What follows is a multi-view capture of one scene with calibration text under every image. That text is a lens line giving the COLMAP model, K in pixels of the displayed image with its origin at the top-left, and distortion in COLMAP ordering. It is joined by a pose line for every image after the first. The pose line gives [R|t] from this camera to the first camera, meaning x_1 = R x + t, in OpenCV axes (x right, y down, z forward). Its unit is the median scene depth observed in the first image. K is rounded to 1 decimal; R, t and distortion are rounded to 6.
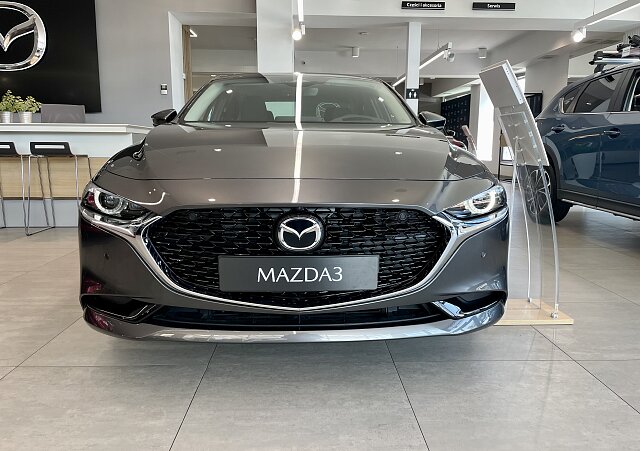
lens RADIAL K [[491.3, 0, 321.3], [0, 491.3, 219.8], [0, 0, 1]] dist [0.055247, -0.077938]
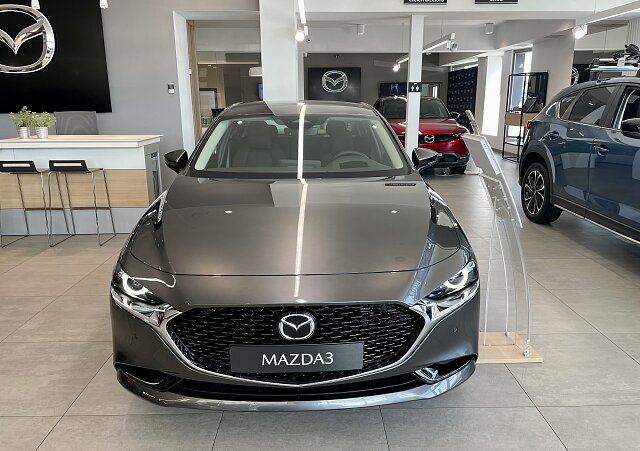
lens RADIAL K [[491.3, 0, 321.7], [0, 491.3, 219.5], [0, 0, 1]] dist [0.055247, -0.077938]
pose [[0.999825, -0.007859, -0.016983, 0.023368], [0.009237, 0.996536, 0.082648, -0.197937], [0.016275, -0.082791, 0.996434, -0.102560]]
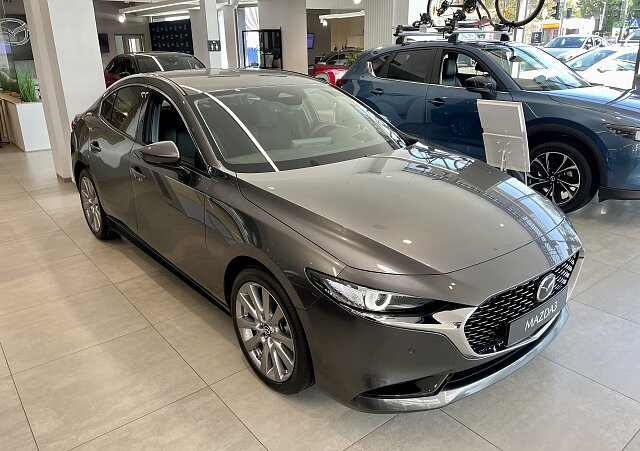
lens RADIAL K [[491.3, 0, 325.9], [0, 491.3, 220.4], [0, 0, 1]] dist [0.055247, -0.077938]
pose [[0.792791, -0.216162, 0.569874, -0.756538], [0.109817, 0.970354, 0.215297, -0.307087], [-0.599519, -0.108103, 0.793026, 0.178407]]
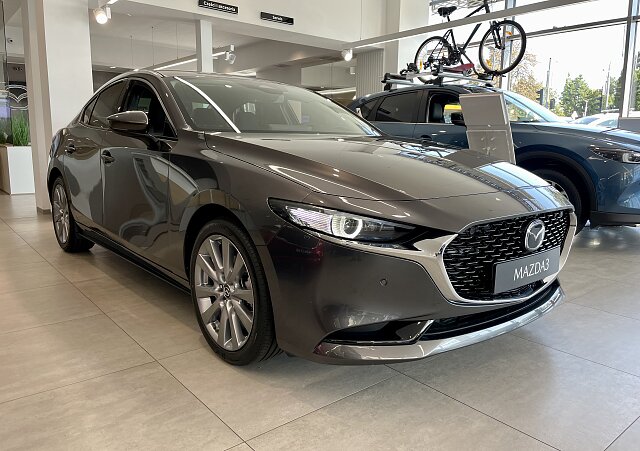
lens RADIAL K [[491.3, 0, 326.0], [0, 491.3, 220.3], [0, 0, 1]] dist [0.055247, -0.077938]
pose [[0.789696, -0.093189, 0.606379, -0.718459], [0.084892, 0.995486, 0.042433, -0.064297], [-0.607596, 0.017968, 0.794043, 0.200564]]
